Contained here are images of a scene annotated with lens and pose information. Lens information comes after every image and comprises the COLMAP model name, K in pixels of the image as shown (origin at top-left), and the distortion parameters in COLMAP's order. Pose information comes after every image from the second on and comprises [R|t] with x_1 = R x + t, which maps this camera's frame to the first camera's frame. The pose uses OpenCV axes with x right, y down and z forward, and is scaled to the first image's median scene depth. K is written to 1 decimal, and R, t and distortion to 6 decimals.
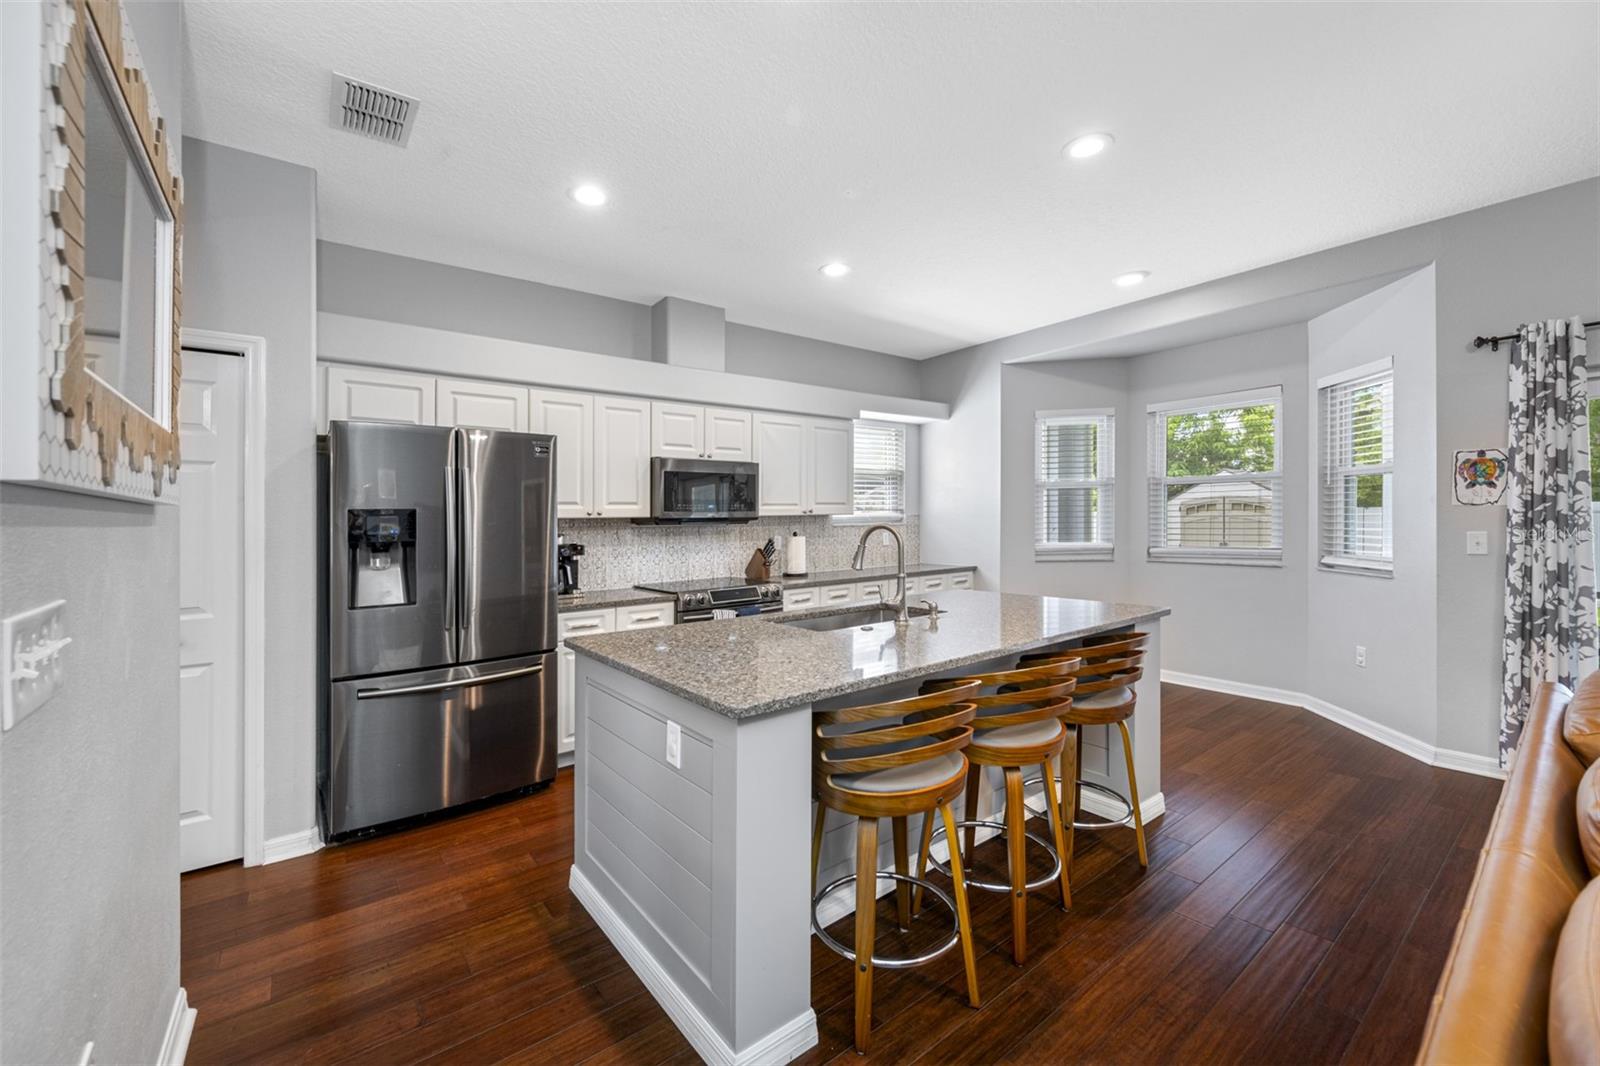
lens RADIAL K [[636.3, 0, 772.5], [0, 636.3, 519.2], [0, 0, 1]] dist [0.000746, 0.000272]
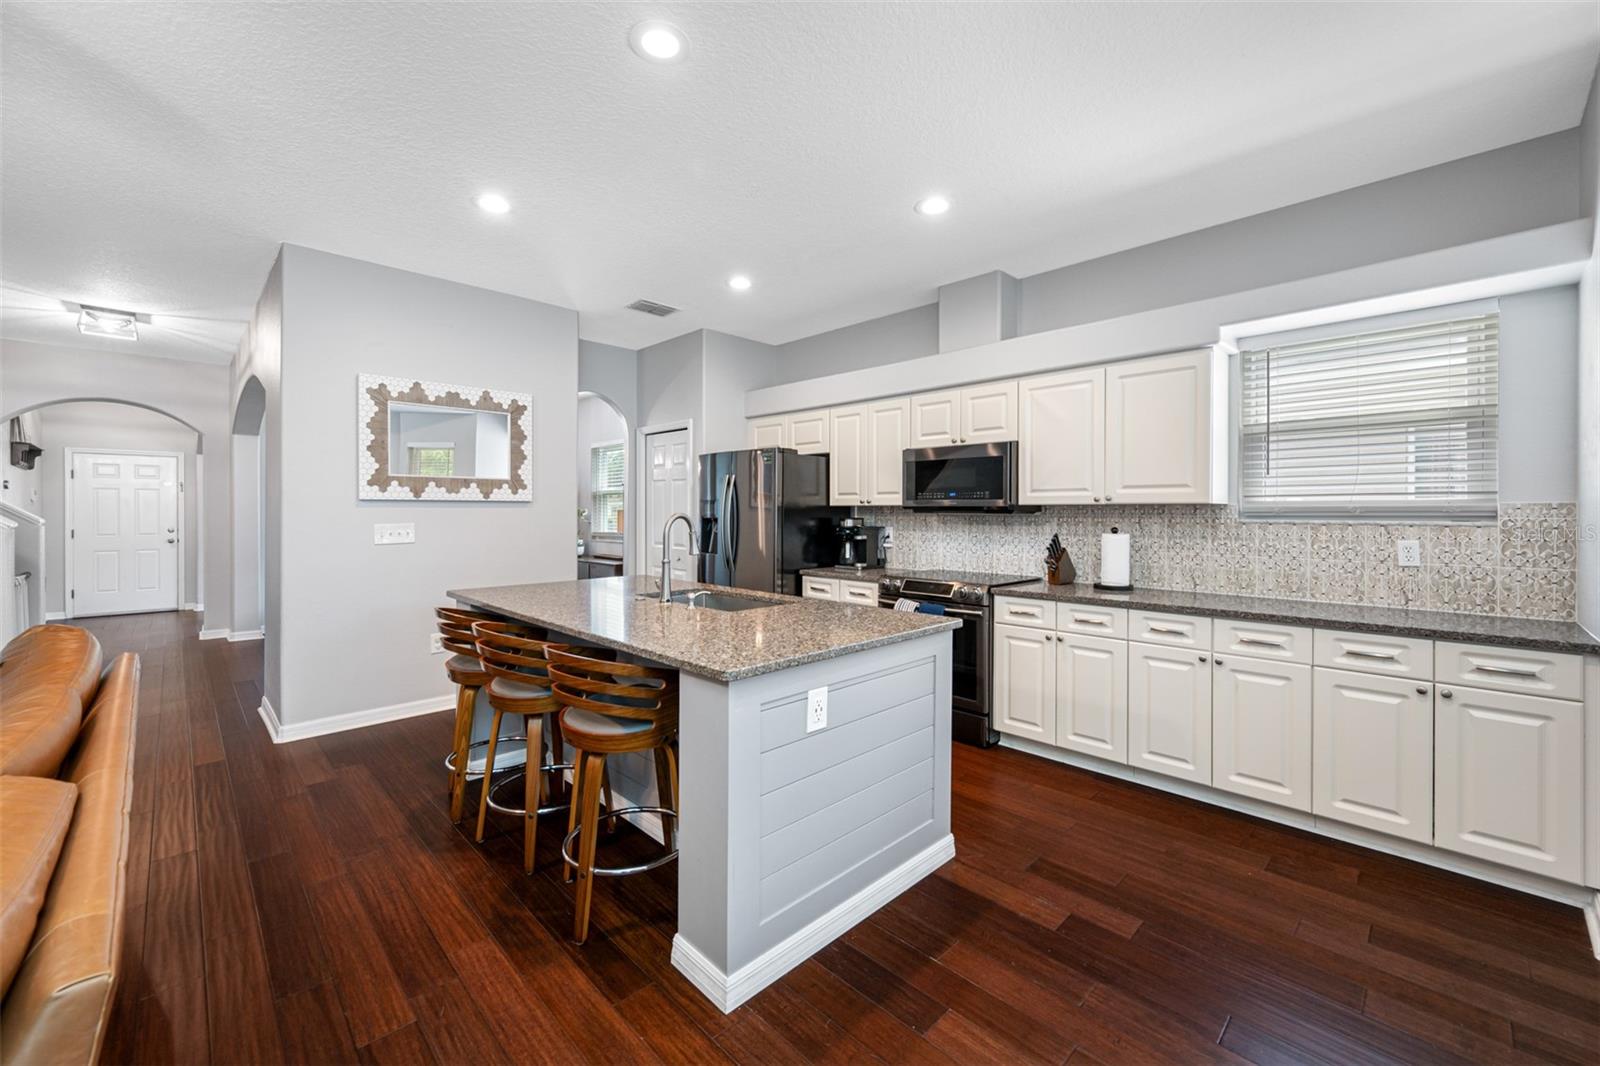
lens RADIAL K [[636.3, 0, 772.5], [0, 636.3, 519.2], [0, 0, 1]] dist [0.000746, 0.000272]
pose [[0.124468, 0.033106, -0.991671, 0.779905], [0.000780, 0.999440, 0.033463, -0.015056], [0.992223, -0.004938, 0.124372, 0.592142]]
